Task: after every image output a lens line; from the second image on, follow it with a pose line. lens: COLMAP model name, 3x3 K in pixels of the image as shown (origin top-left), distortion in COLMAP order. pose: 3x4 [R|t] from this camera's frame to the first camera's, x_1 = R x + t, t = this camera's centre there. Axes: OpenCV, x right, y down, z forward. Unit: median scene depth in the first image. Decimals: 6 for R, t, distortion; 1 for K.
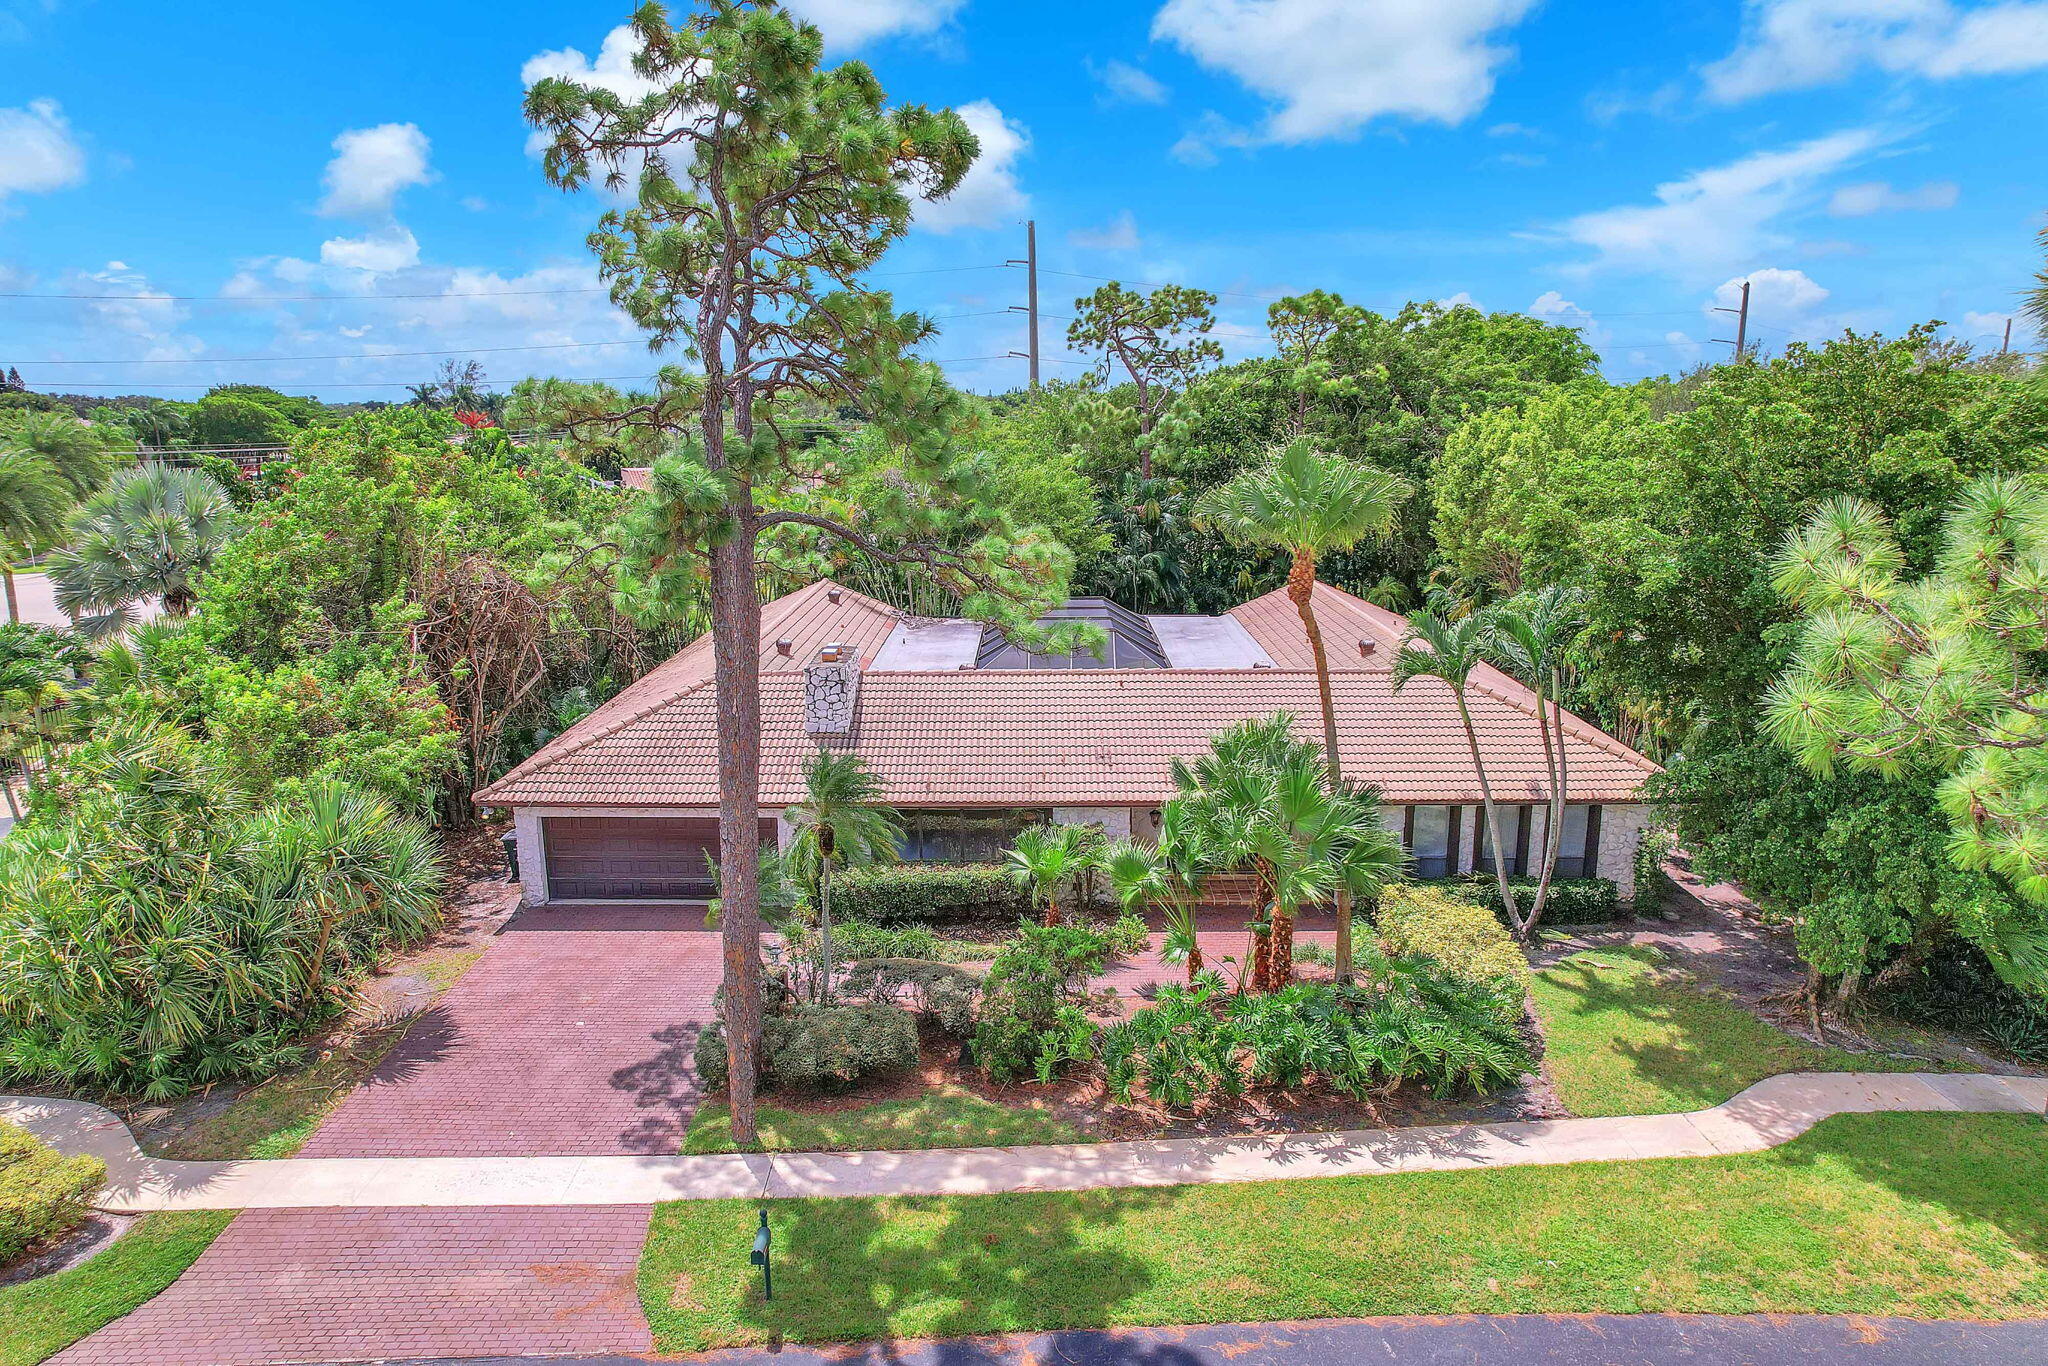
lens RADIAL K [[1264.6, 0, 1024.0], [0, 1264.6, 683.0], [0, 0, 1]] dist [-0.064368, 0.058310]
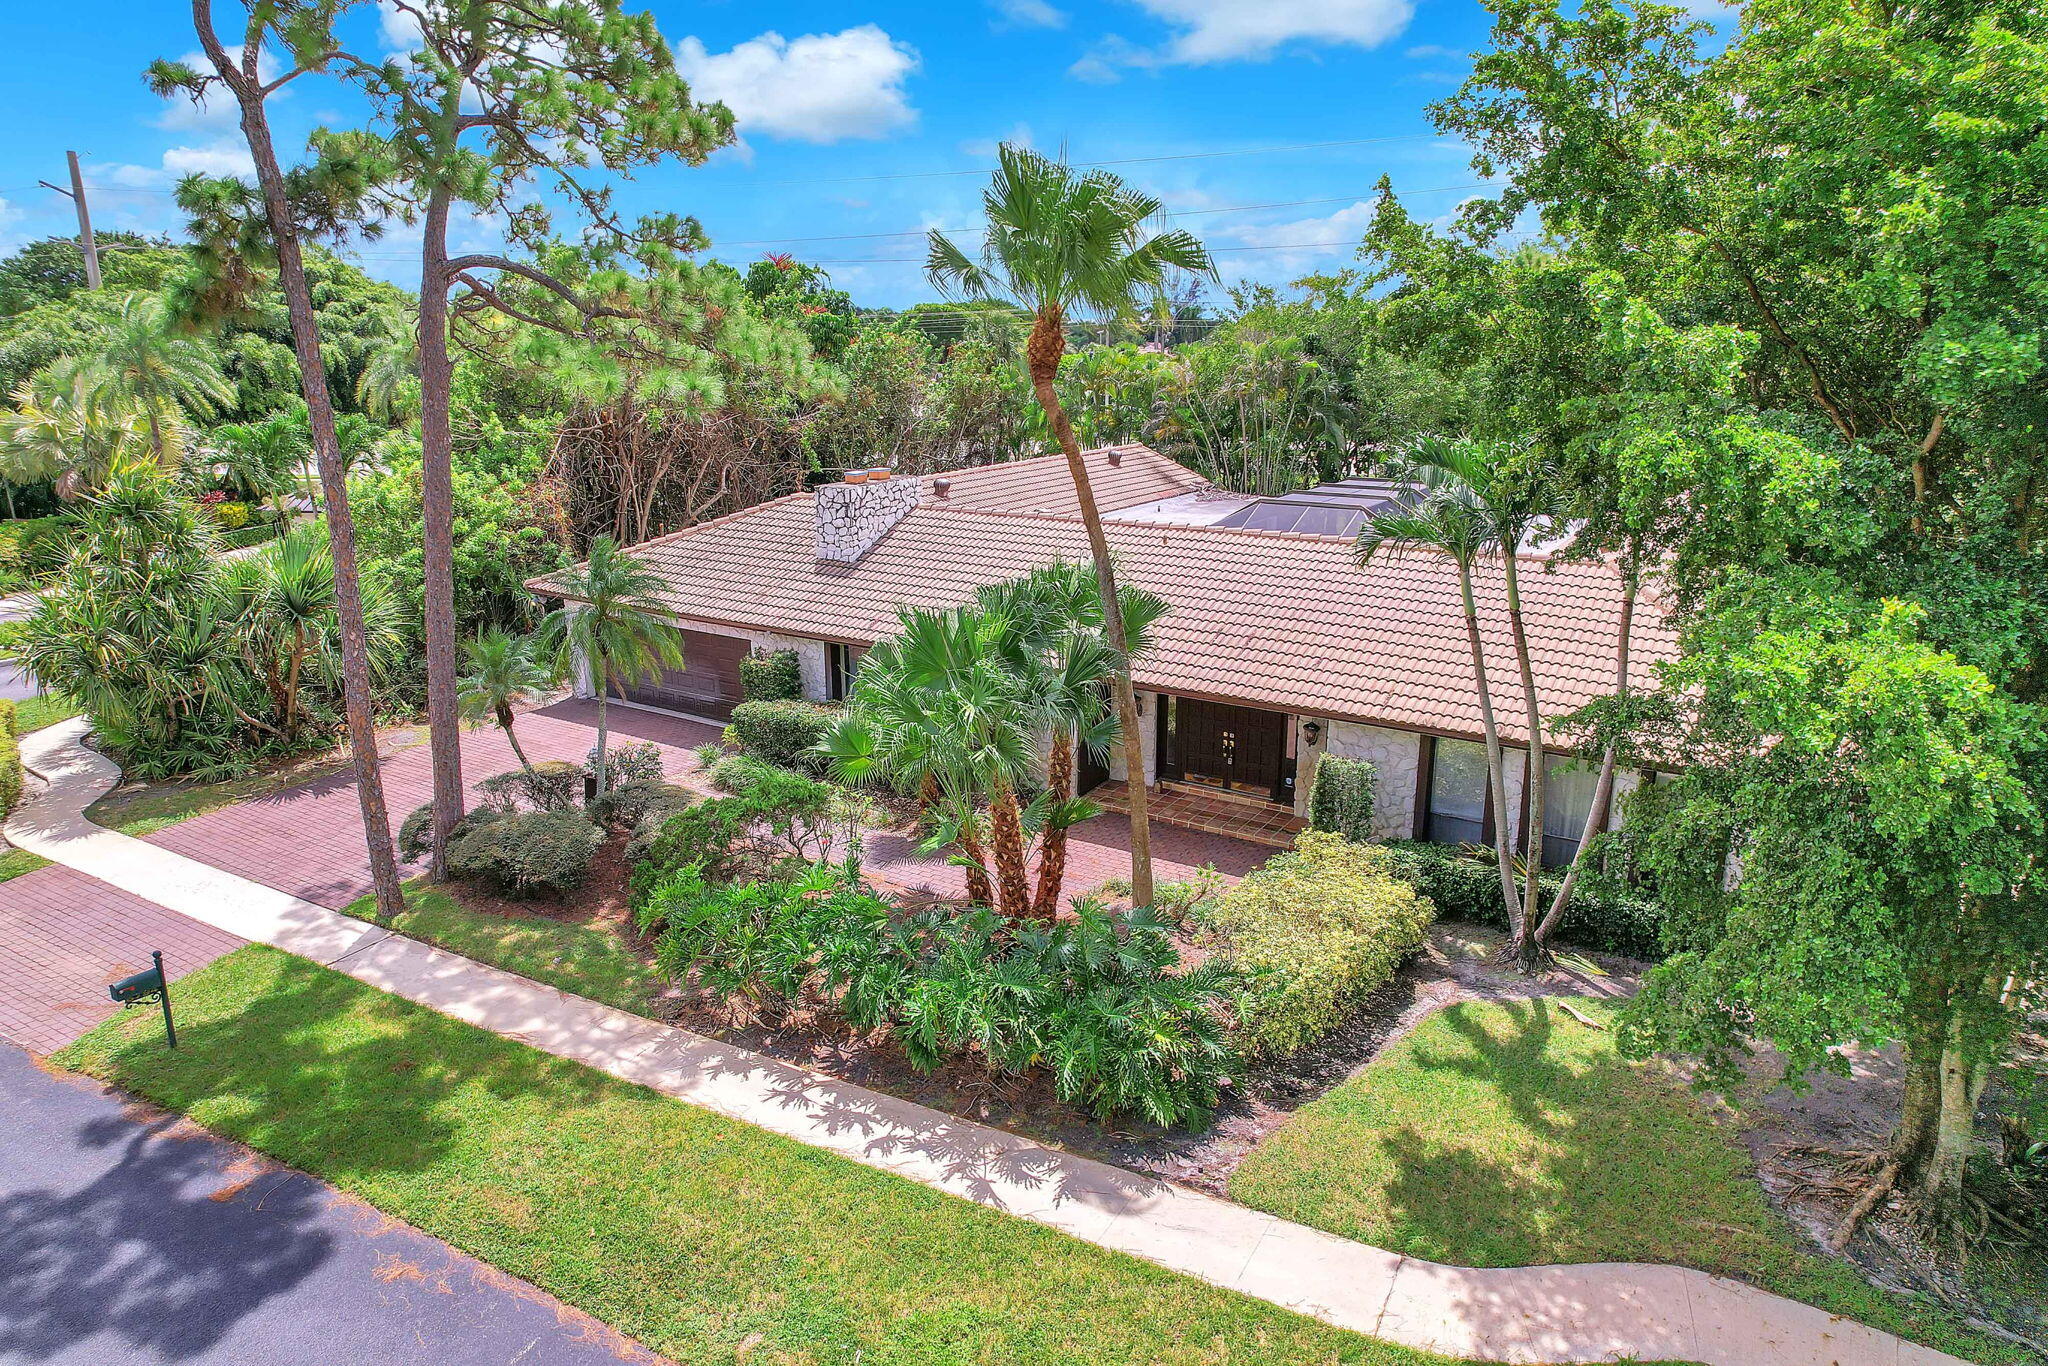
lens RADIAL K [[1264.6, 0, 1024.0], [0, 1264.6, 683.0], [0, 0, 1]] dist [-0.064368, 0.058310]
pose [[0.854374, 0.141190, -0.500110, 0.657056], [-0.108770, 0.989653, 0.093577, 0.040596], [0.508148, -0.025552, 0.860891, 0.415130]]
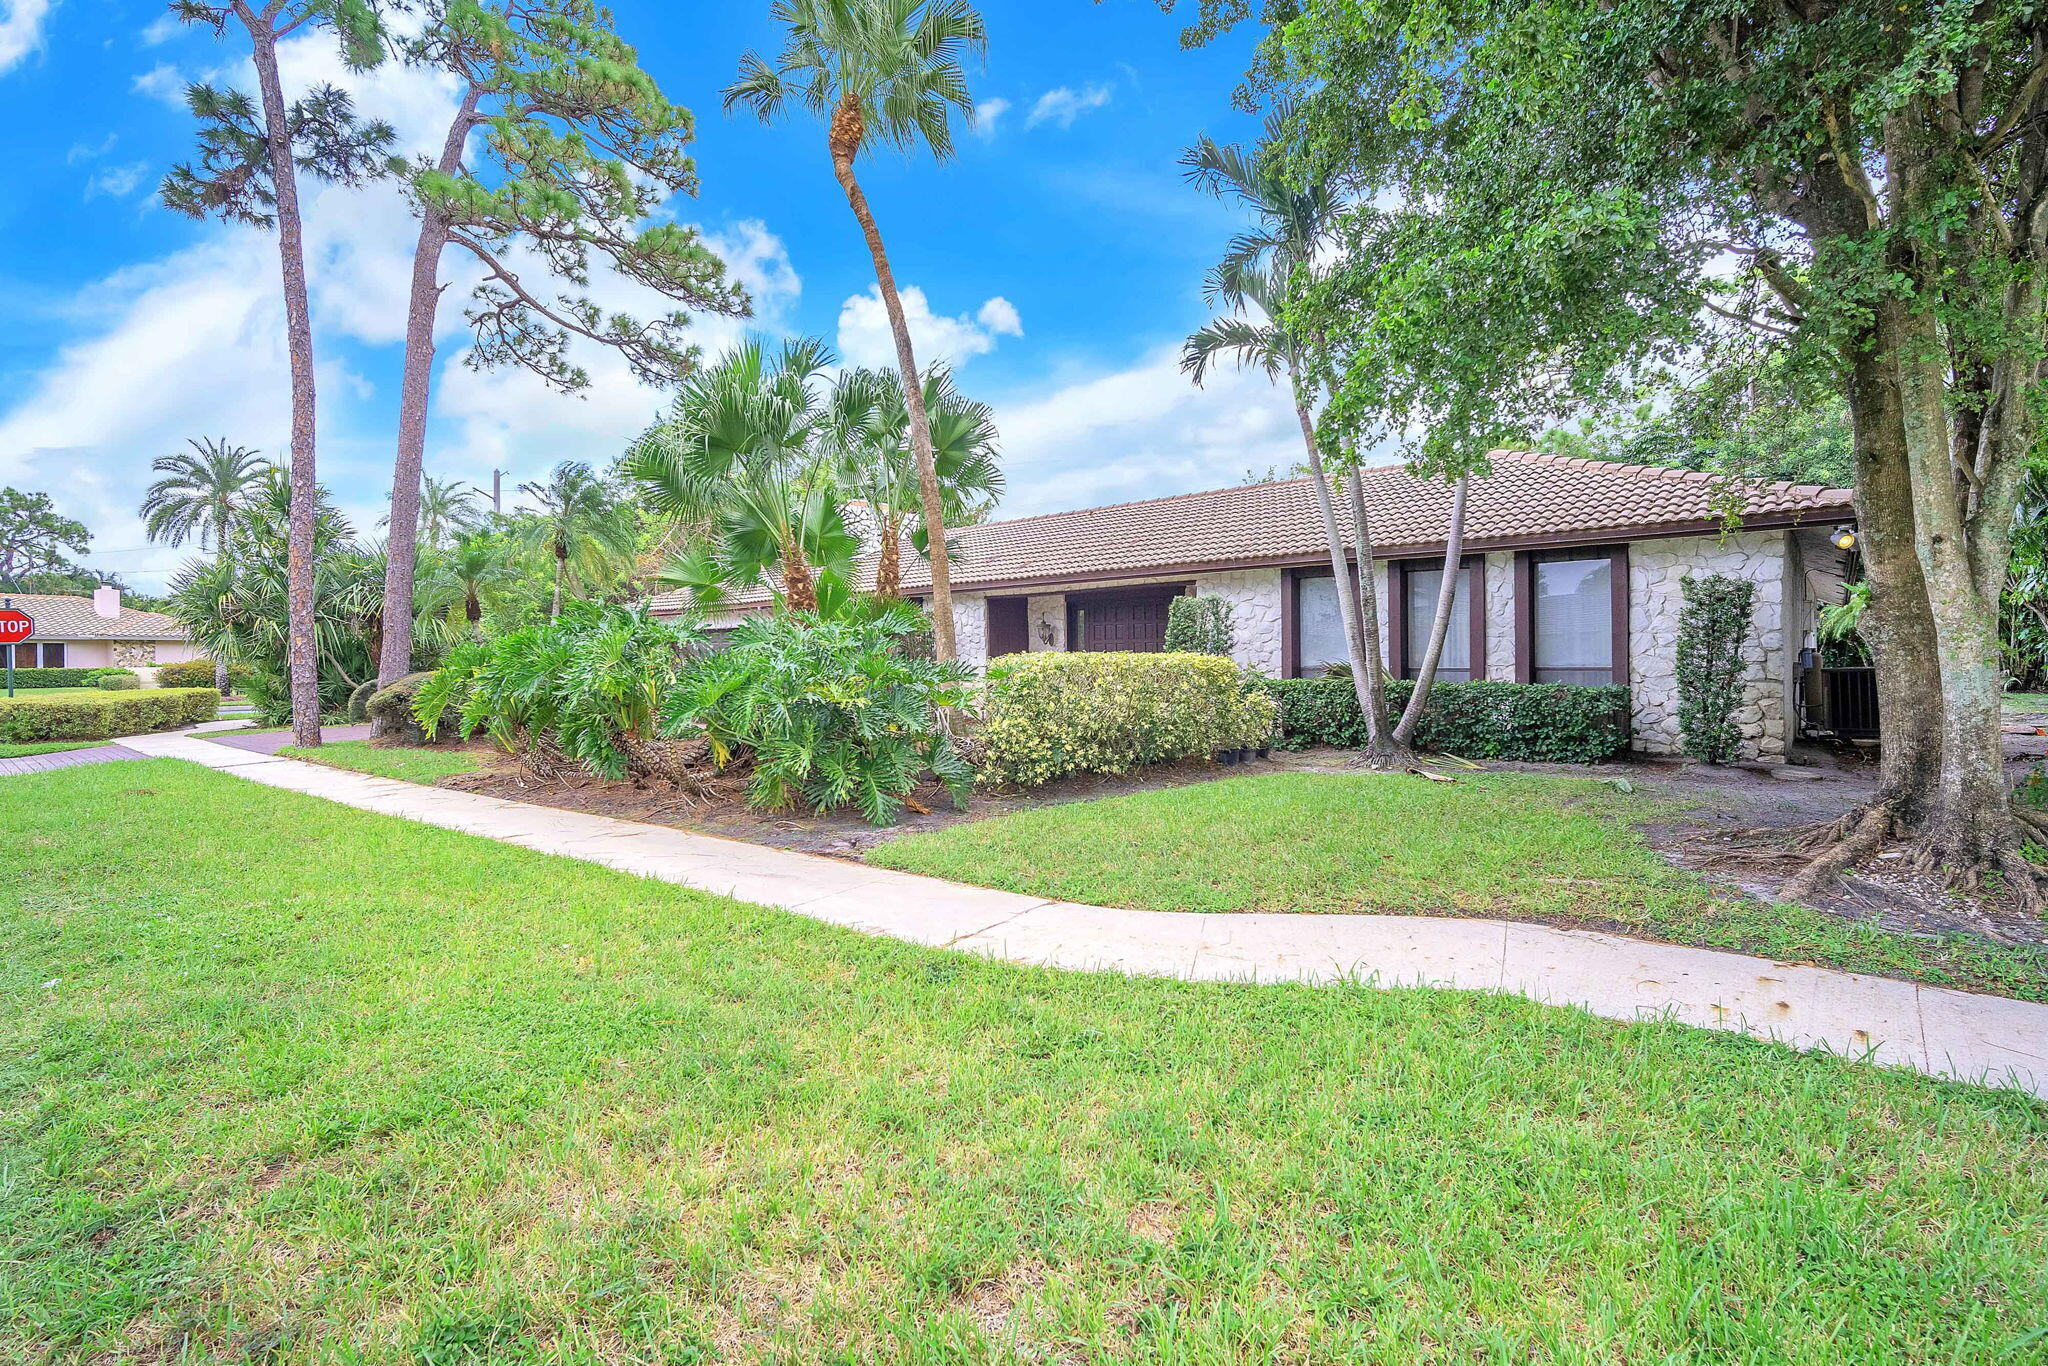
lens RADIAL K [[902.7, 0, 1024.0], [0, 902.7, 683.0], [0, 0, 1]] dist [-0.010329, 0.004046]
pose [[0.761252, 0.009509, -0.648386, 0.733191], [-0.123872, 0.983612, -0.131010, 0.334216], [0.636515, 0.180048, 0.749954, 0.800260]]
